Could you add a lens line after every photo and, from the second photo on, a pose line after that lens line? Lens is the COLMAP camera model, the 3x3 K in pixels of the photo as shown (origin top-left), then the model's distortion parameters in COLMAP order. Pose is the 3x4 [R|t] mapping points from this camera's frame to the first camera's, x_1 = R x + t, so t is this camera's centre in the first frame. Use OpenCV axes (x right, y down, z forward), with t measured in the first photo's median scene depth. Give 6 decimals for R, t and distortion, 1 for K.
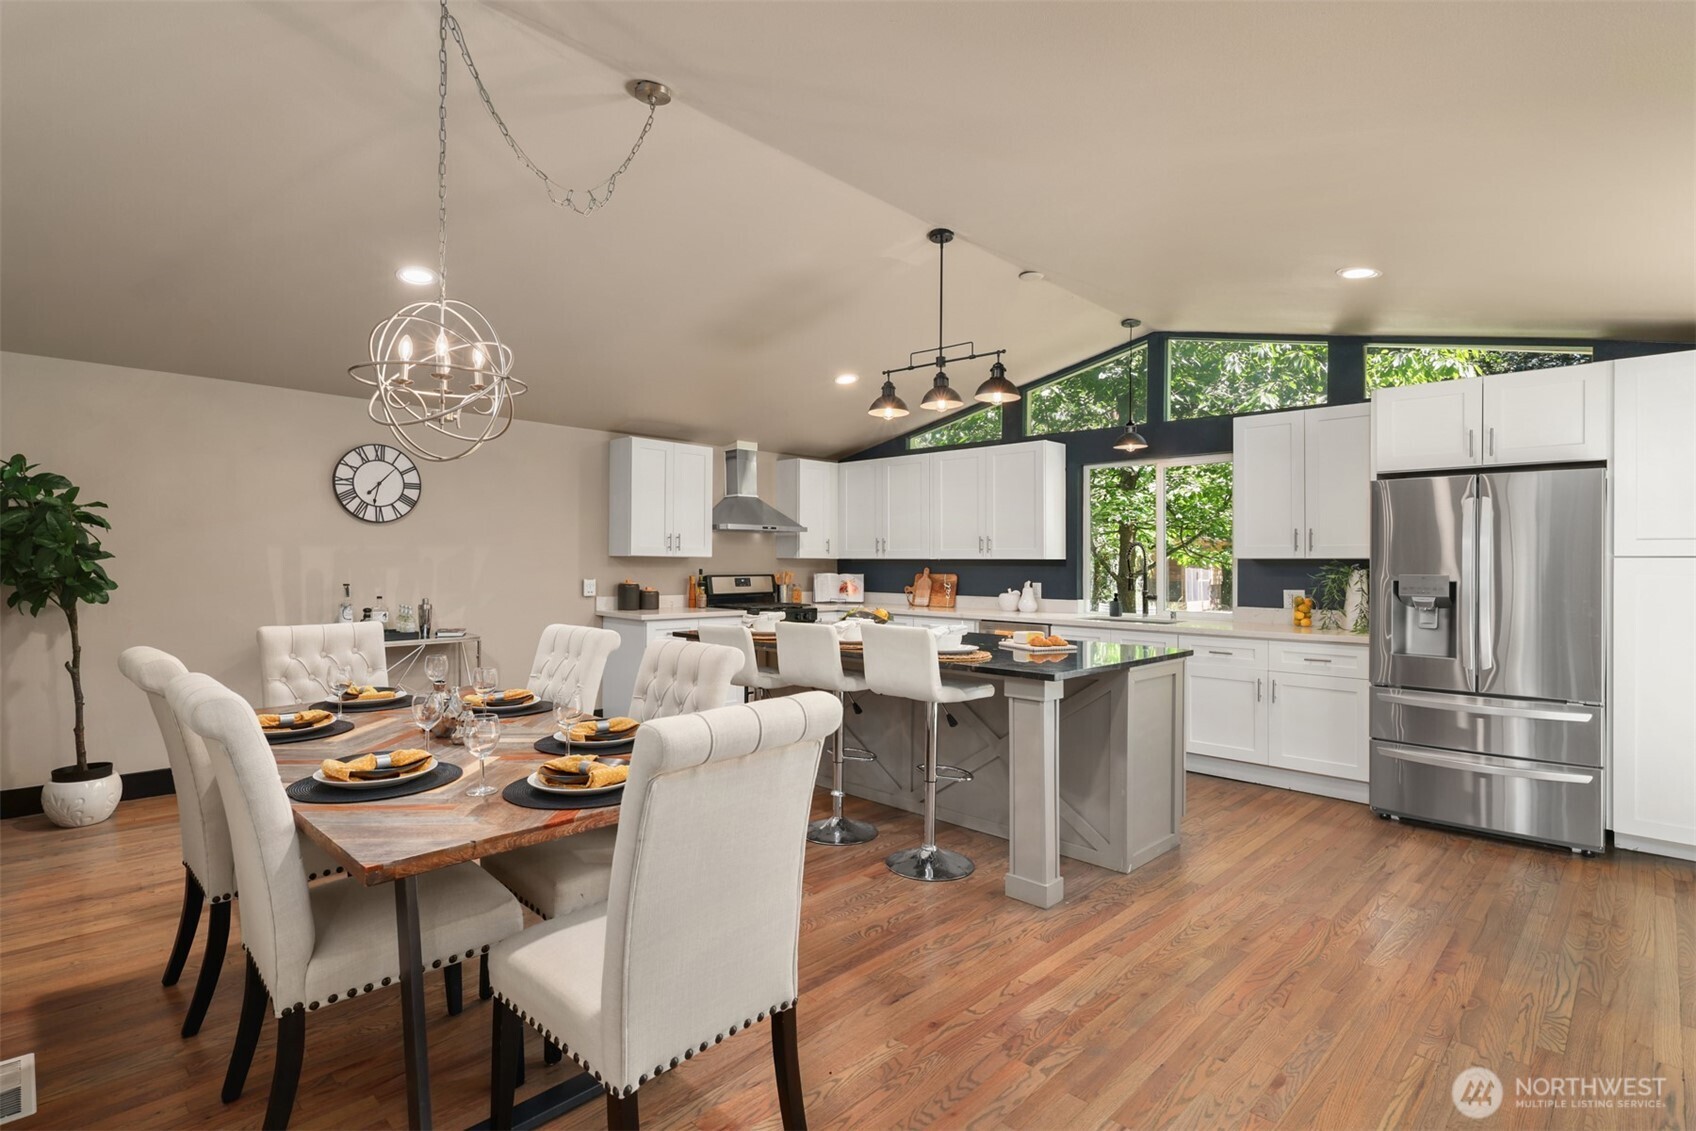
lens RADIAL K [[827.6, 0, 872.2], [0, 827.6, 574.7], [0, 0, 1]] dist [0.000464, -0.000280]
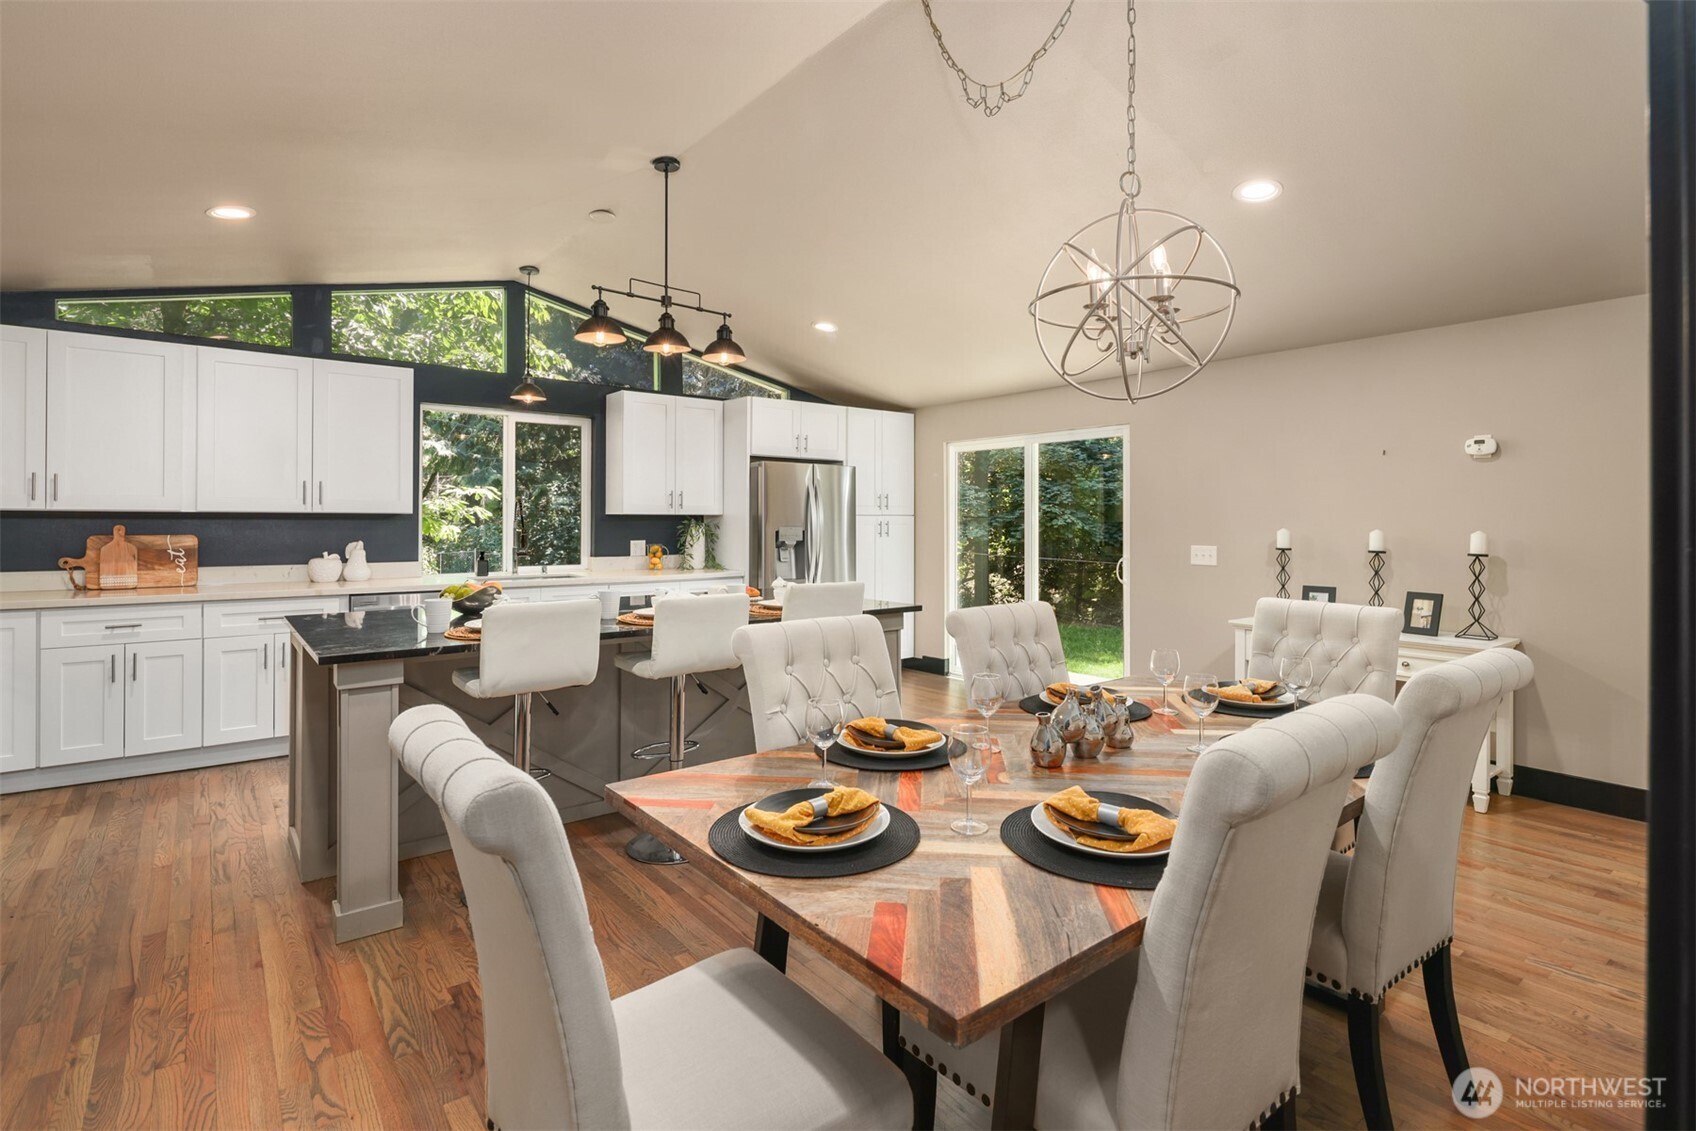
lens RADIAL K [[817.1, 0, 827.9], [0, 817.1, 506.2], [0, 0, 1]] dist [0.000173, -0.000308]
pose [[0.146756, 0.008836, 0.989133, -0.608310], [0.007785, 0.999919, -0.010088, -0.016661], [-0.989142, 0.009181, 0.146676, 0.542092]]
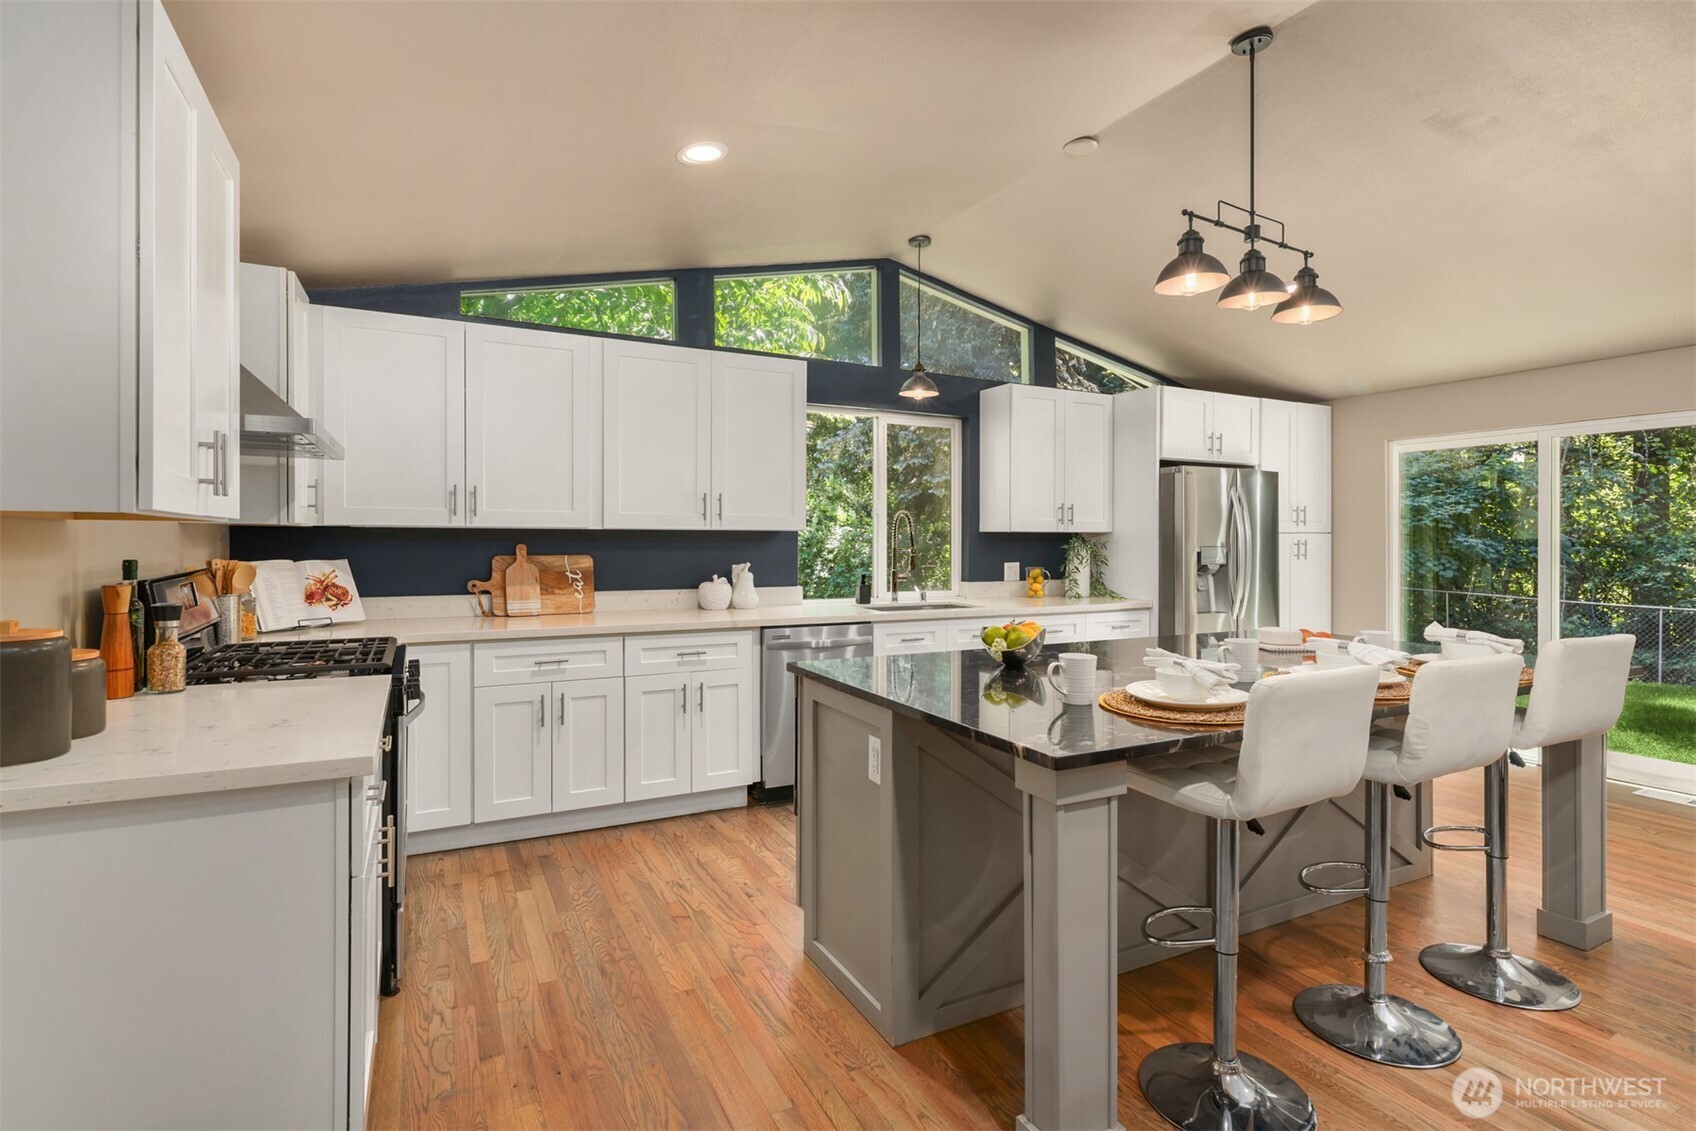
lens RADIAL K [[811.0, 0, 826.3], [0, 811.0, 537.0], [0, 0, 1]] dist [0.036690, -0.037278]
pose [[0.336337, -0.007120, 0.941715, -0.497649], [0.008087, 0.999956, 0.004672, -0.019077], [-0.941707, 0.006044, 0.336379, 0.859441]]
